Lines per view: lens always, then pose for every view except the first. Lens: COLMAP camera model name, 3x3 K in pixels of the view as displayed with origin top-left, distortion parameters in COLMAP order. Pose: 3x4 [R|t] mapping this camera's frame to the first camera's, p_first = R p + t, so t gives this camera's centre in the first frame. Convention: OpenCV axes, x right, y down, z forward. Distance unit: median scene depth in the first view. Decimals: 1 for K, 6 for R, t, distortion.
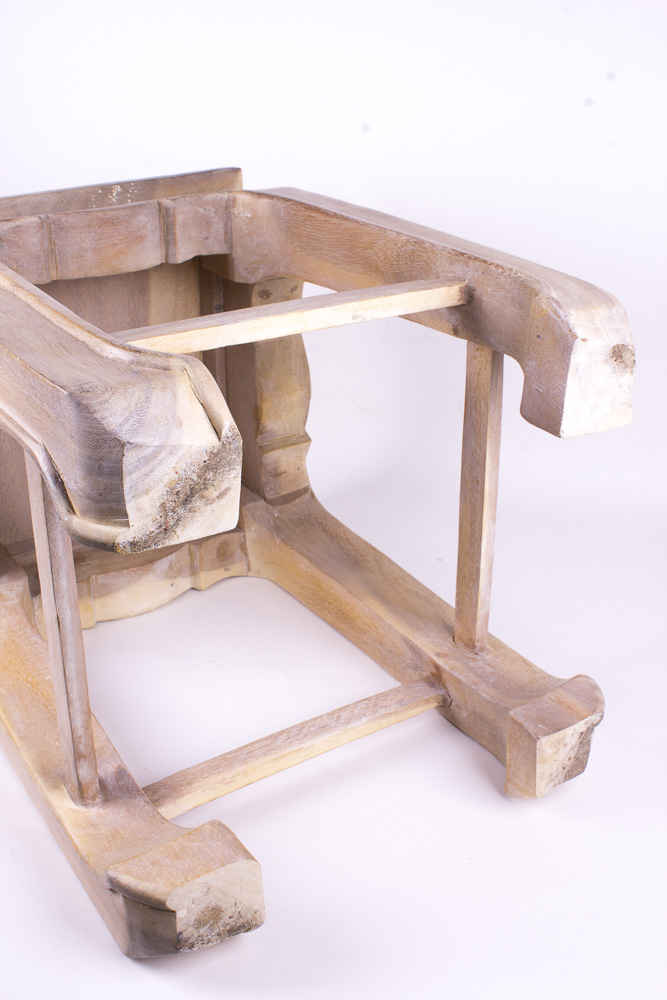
lens RADIAL K [[1047.3, 0, 330.3], [0, 1047.3, 494.0], [0, 0, 1]] dist [-0.082143, 0.000000]
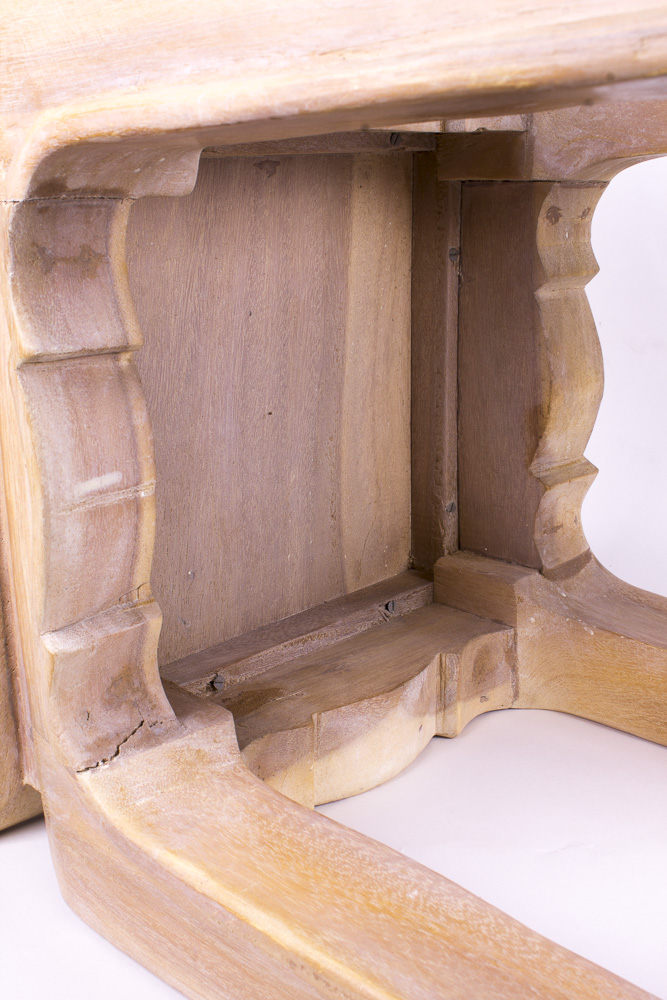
lens RADIAL K [[1191.4, 0, 337.1], [0, 1191.4, 507.0], [0, 0, 1]] dist [-0.077024, 0.000000]
pose [[0.979581, -0.062949, 0.190940, -0.306938], [0.095693, 0.981227, -0.167442, 0.072507], [-0.176815, 0.182294, 0.967215, 0.367115]]
